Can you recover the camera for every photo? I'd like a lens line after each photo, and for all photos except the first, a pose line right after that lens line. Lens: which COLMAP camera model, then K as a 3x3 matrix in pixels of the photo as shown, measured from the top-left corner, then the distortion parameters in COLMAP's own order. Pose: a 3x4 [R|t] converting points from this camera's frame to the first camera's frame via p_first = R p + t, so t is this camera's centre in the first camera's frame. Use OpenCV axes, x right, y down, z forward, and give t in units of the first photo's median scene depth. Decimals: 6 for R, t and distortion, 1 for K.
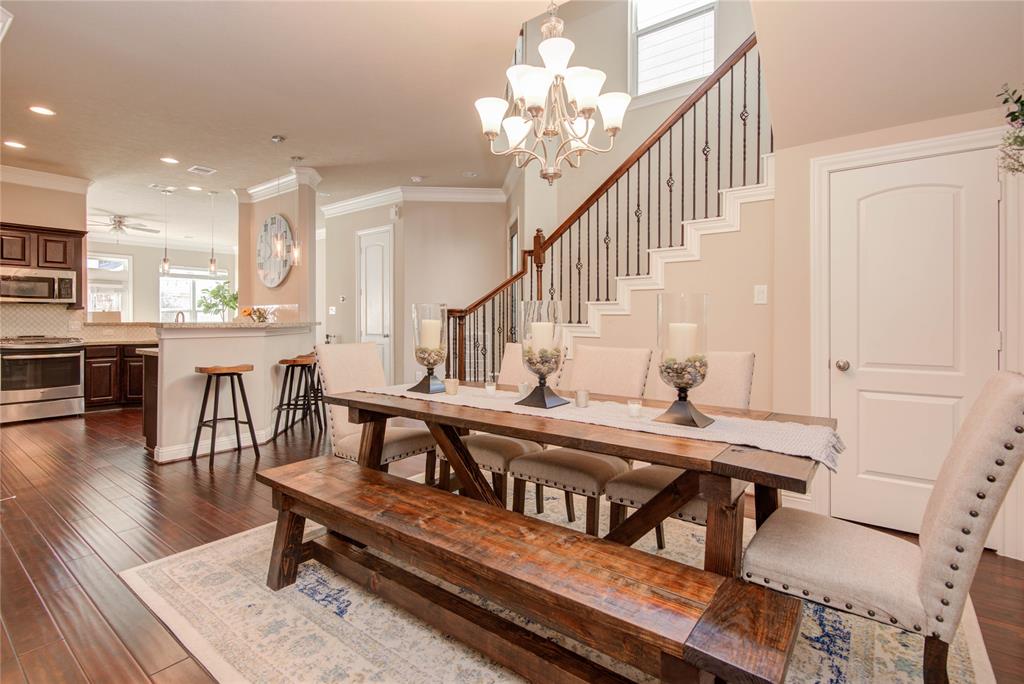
lens RADIAL K [[497.3, 0, 507.4], [0, 497.3, 323.6], [0, 0, 1]] dist [-0.000229, -0.001364]
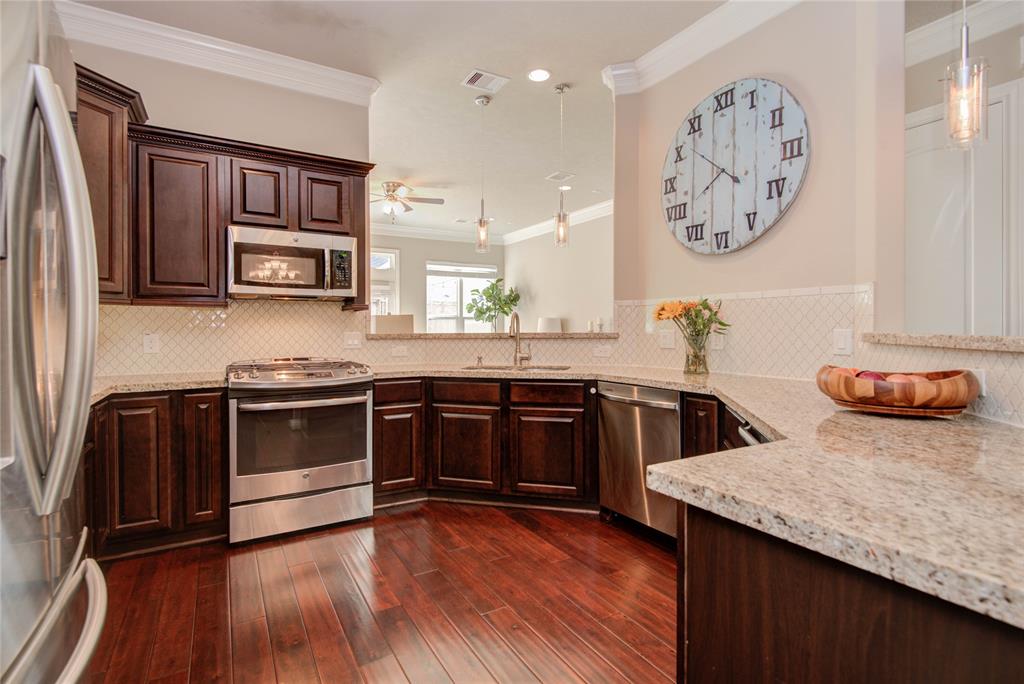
lens RADIAL K [[496.6, 0, 512.5], [0, 496.6, 332.4], [0, 0, 1]] dist [0.000547, -0.000245]
pose [[0.932542, -0.002210, -0.361055, -0.510857], [0.002162, 0.999998, -0.000539, -0.003157], [0.361055, -0.000278, 0.932544, 0.553185]]
